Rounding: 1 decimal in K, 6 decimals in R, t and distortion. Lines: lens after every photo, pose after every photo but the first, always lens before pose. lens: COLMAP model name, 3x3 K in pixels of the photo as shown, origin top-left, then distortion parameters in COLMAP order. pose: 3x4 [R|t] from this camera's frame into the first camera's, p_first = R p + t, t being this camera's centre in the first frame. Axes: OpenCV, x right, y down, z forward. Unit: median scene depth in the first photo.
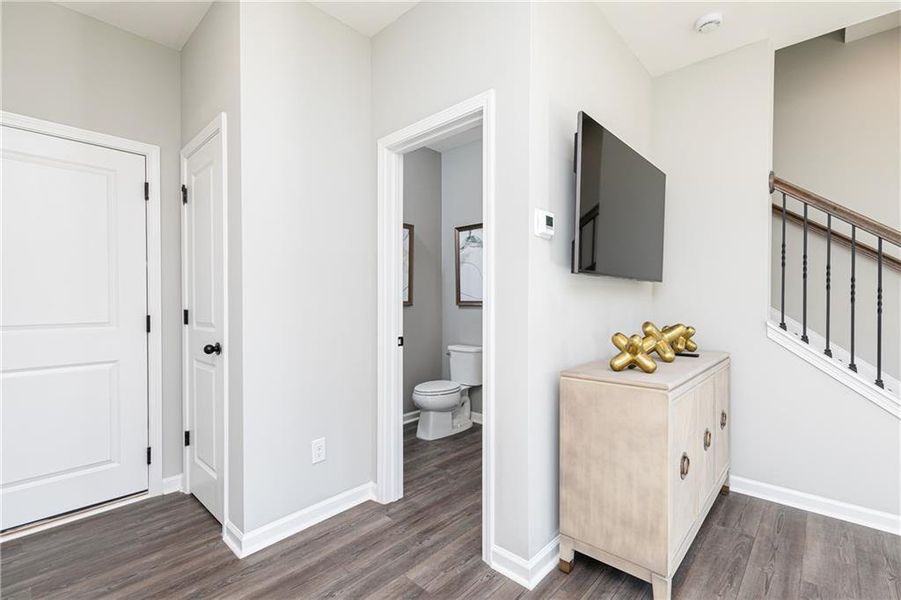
lens RADIAL K [[400.3, 0, 454.8], [0, 400.3, 304.6], [0, 0, 1]] dist [0.002802, 0.000236]
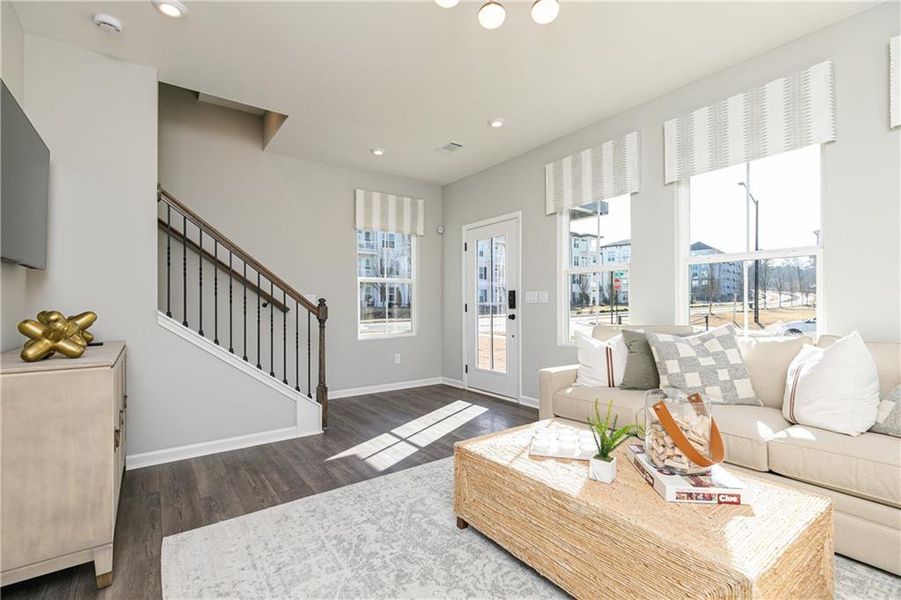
lens RADIAL K [[400.3, 0, 454.8], [0, 400.3, 304.6], [0, 0, 1]] dist [0.002802, 0.000236]
pose [[0.176340, 0.003265, 0.984324, -0.265517], [0.011461, 0.999920, -0.005370, 0.048660], [-0.984263, 0.012229, 0.176288, -0.067802]]
